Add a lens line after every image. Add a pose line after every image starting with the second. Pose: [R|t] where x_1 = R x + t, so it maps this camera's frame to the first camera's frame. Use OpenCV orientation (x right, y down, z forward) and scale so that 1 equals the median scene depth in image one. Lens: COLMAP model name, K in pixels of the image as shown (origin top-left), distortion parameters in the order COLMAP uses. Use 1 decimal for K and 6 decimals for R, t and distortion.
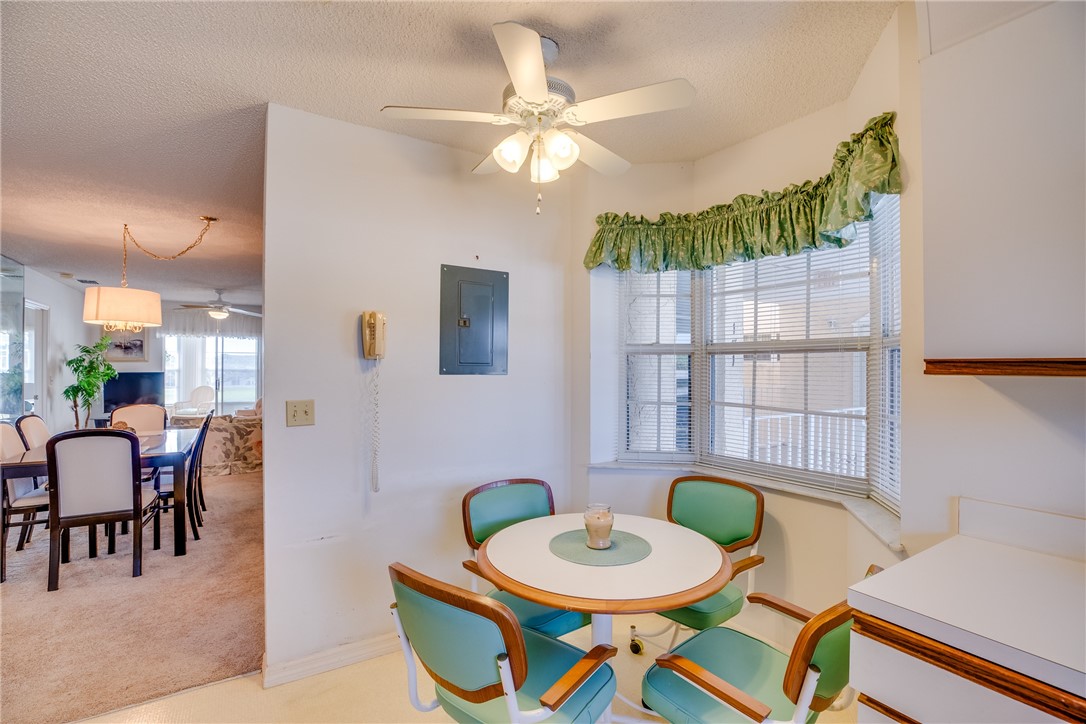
lens RADIAL K [[491.5, 0, 542.5], [0, 491.5, 363.0], [0, 0, 1]] dist [-0.030973, 0.000199]
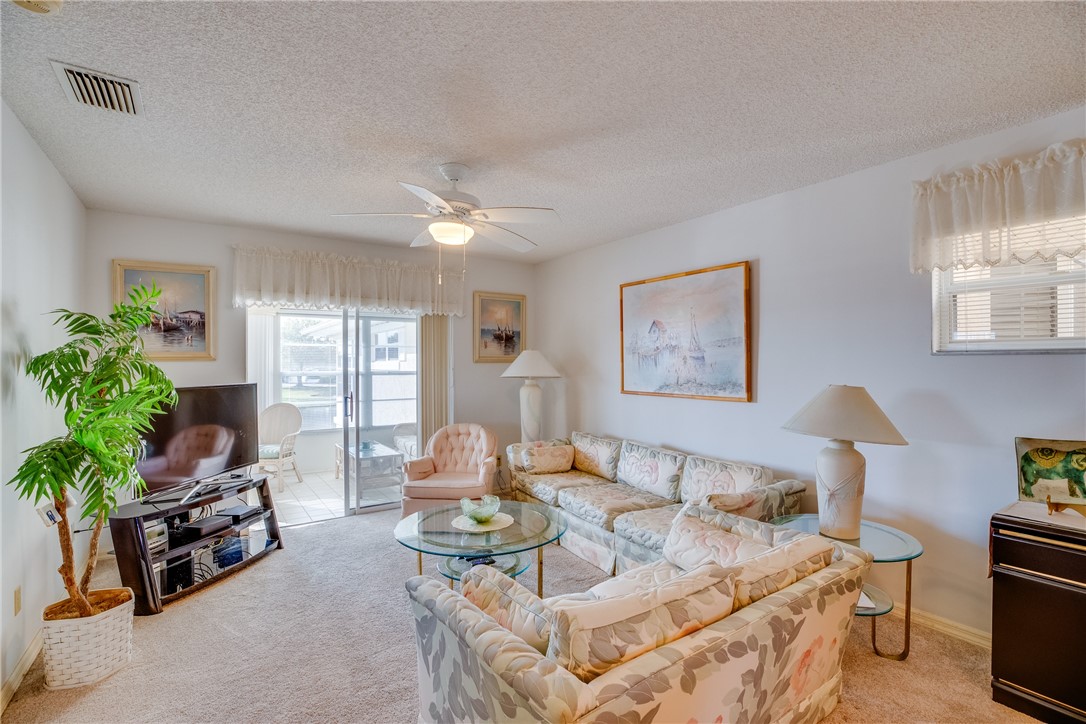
lens RADIAL K [[491.5, 0, 544.1], [0, 491.5, 360.3], [0, 0, 1]] dist [-0.030973, 0.000199]
pose [[0.999016, -0.010101, 0.043180, -0.663107], [0.010057, 0.999949, 0.001239, -0.000075], [-0.043190, -0.000804, 0.999067, 0.664361]]
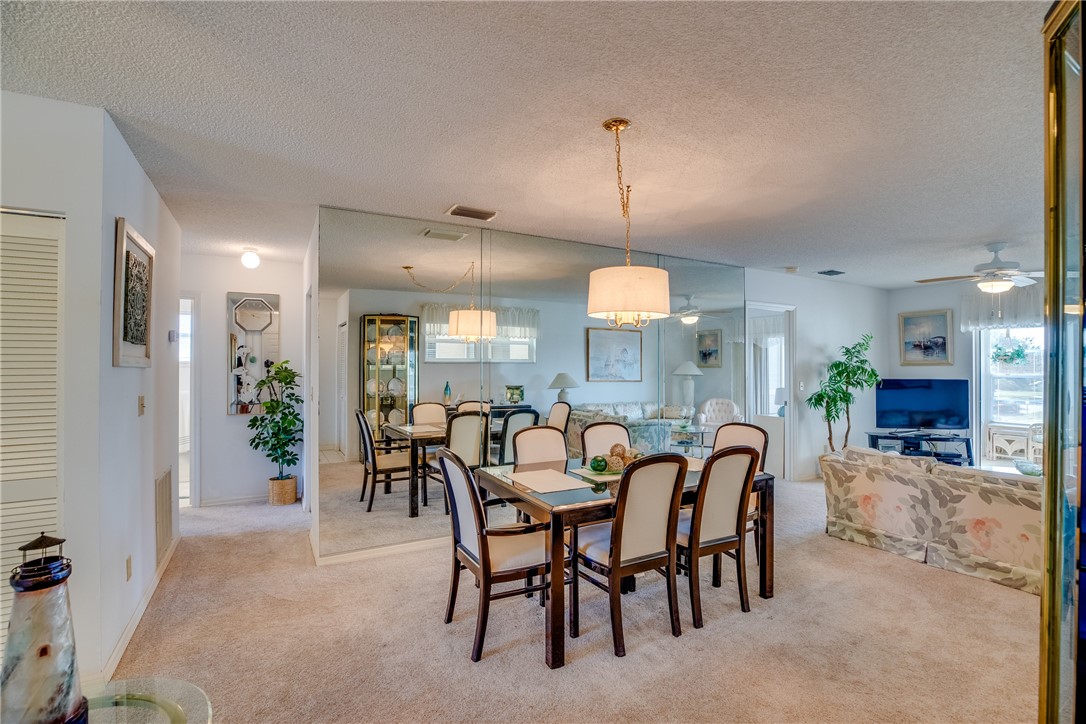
lens RADIAL K [[491.5, 0, 543.0], [0, 491.5, 361.6], [0, 0, 1]] dist [-0.030973, 0.000199]
pose [[-0.064489, -0.012894, -0.997835, -0.047500], [0.000753, 0.999916, -0.012970, 0.001132], [0.997918, -0.001588, -0.064473, 0.518267]]
